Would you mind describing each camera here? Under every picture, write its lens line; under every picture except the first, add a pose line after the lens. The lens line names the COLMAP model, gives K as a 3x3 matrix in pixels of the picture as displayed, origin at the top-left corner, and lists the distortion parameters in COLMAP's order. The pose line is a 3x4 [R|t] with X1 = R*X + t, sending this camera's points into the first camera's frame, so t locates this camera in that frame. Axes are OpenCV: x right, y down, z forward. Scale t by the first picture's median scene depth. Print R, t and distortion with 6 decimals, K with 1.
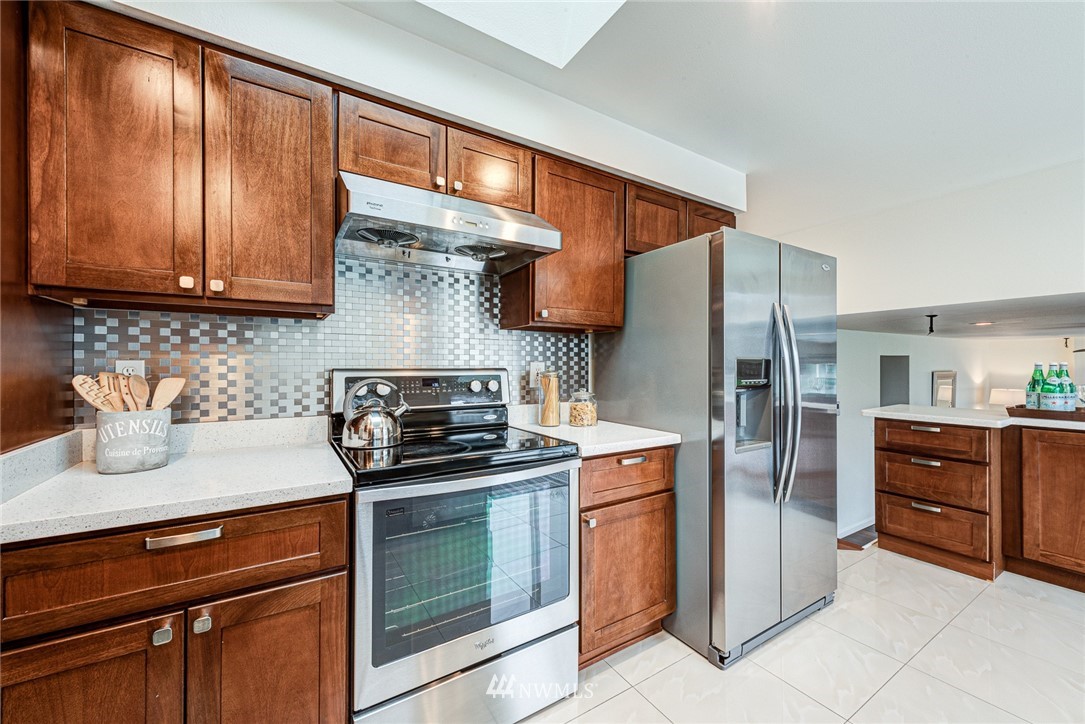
lens RADIAL K [[421.5, 0, 542.3], [0, 421.5, 364.8], [0, 0, 1]] dist [-0.000642, -0.000272]
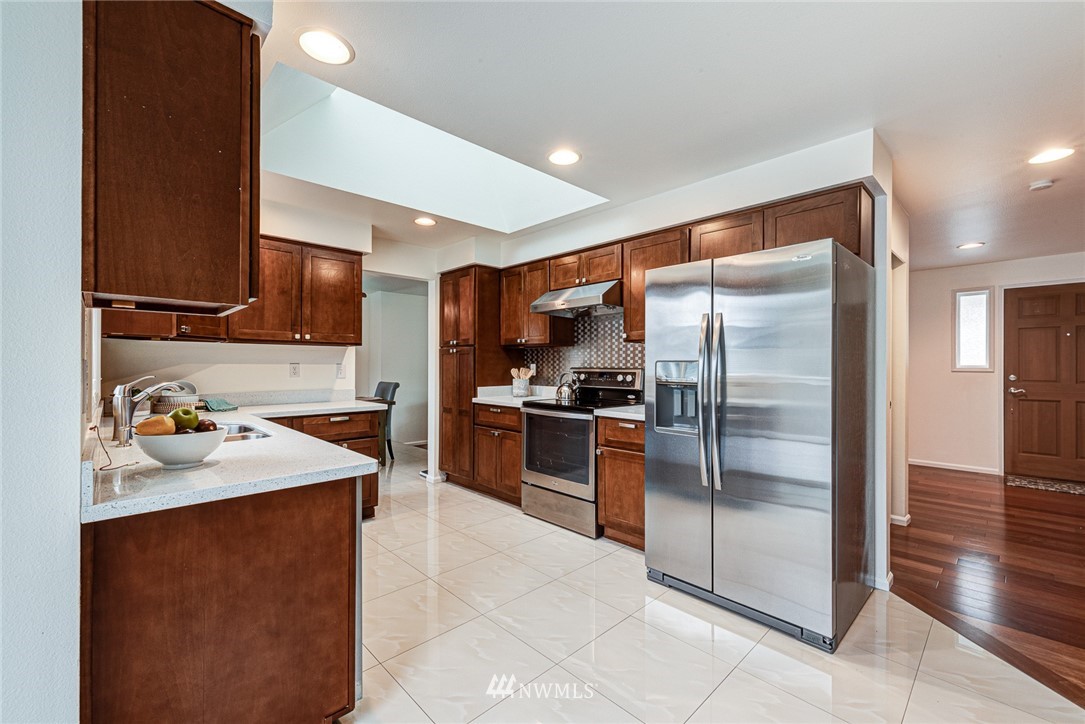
lens RADIAL K [[421.5, 0, 542.3], [0, 421.5, 364.8], [0, 0, 1]] dist [-0.000642, -0.000272]
pose [[0.210049, 0.005395, -0.977676, 1.750956], [0.000339, 0.999984, 0.005591, -0.017450], [0.977691, -0.001506, 0.210044, 0.344439]]
